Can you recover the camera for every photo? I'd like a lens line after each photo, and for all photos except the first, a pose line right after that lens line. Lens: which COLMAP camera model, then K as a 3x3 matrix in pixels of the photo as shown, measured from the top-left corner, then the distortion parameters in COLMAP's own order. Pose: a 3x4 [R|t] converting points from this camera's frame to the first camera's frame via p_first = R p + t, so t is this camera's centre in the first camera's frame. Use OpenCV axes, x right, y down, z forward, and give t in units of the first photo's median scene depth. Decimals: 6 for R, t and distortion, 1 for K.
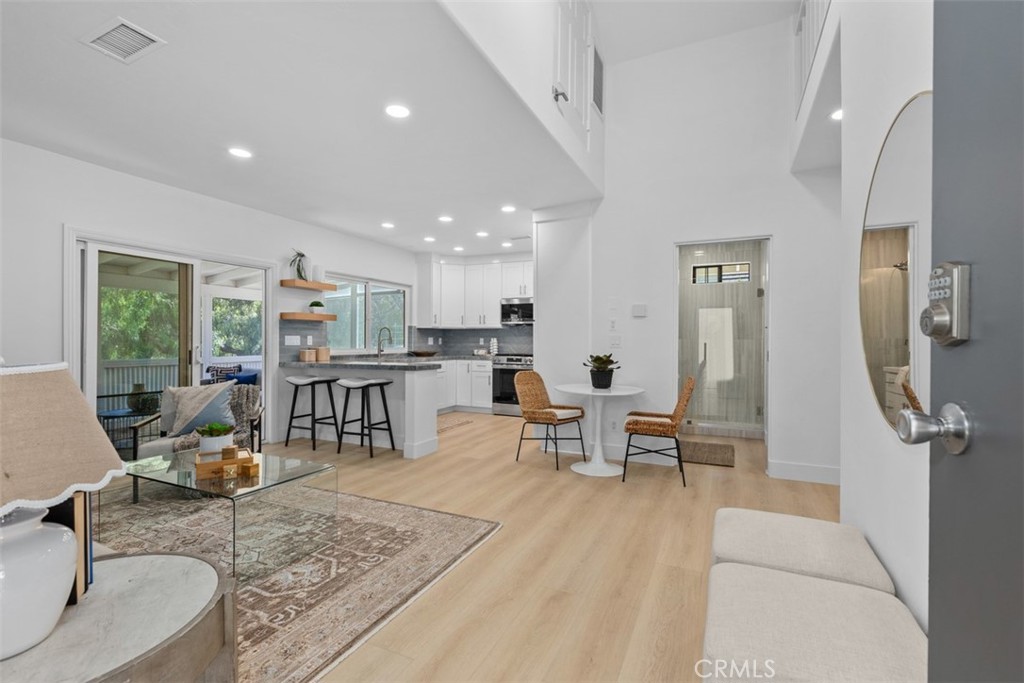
lens RADIAL K [[472.3, 0, 513.3], [0, 472.3, 341.4], [0, 0, 1]] dist [-0.001592, 0.001301]
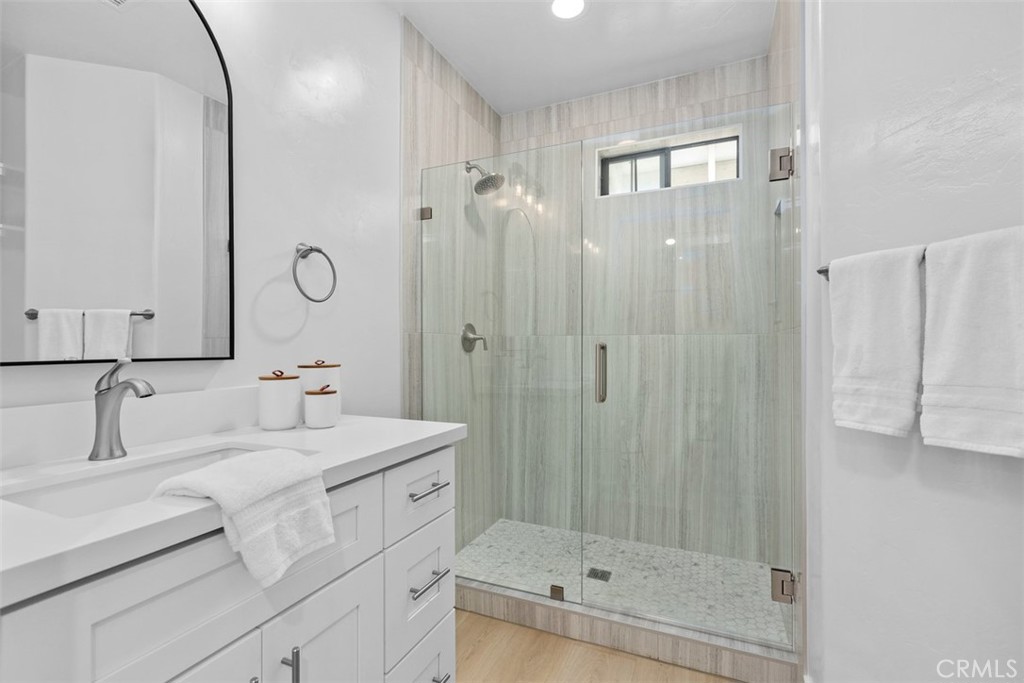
lens RADIAL K [[472.3, 0, 507.7], [0, 472.3, 344.7], [0, 0, 1]] dist [-0.001592, 0.001301]
pose [[0.999622, -0.002470, 0.027379, 0.292379], [0.002742, 0.999947, -0.009892, 0.008063], [-0.027353, 0.009963, 0.999576, 0.604633]]
